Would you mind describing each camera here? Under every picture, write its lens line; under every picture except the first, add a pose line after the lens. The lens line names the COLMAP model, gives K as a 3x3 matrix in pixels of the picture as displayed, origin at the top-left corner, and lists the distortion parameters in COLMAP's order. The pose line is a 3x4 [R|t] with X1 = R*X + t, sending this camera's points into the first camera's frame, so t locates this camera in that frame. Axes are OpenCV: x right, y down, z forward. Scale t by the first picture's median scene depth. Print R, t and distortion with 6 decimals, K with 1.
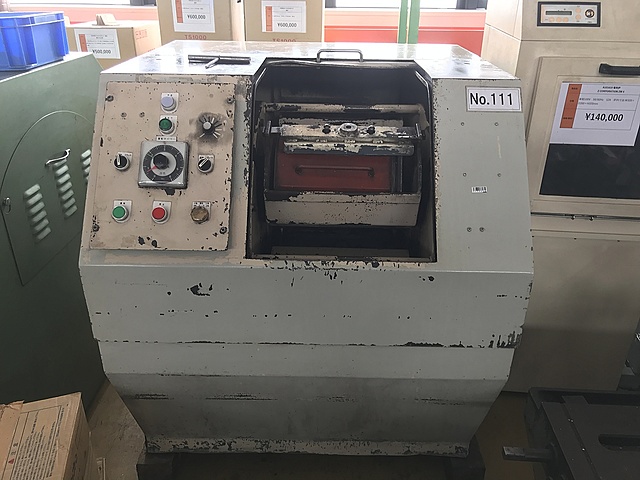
lens RADIAL K [[528.9, 0, 319.7], [0, 528.9, 221.1], [0, 0, 1]] dist [0.037263, -0.050487]
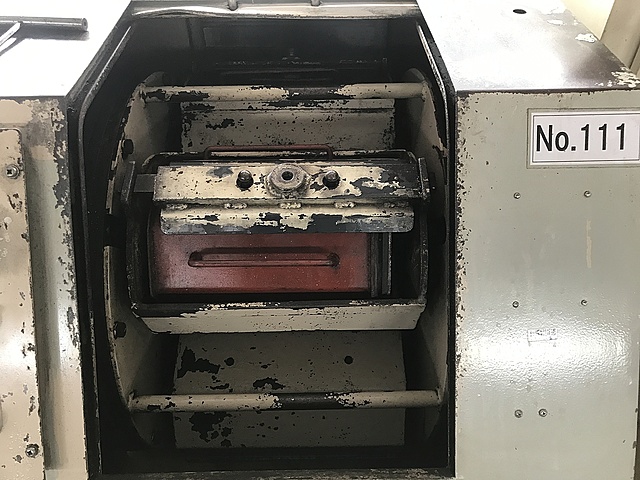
lens RADIAL K [[528.9, 0, 319.7], [0, 528.9, 221.1], [0, 0, 1]] dist [0.037263, -0.050487]
pose [[0.999313, -0.034792, 0.012734, 0.083335], [0.029505, 0.955223, 0.294411, -0.303883], [-0.022407, -0.293833, 0.955594, 0.532636]]
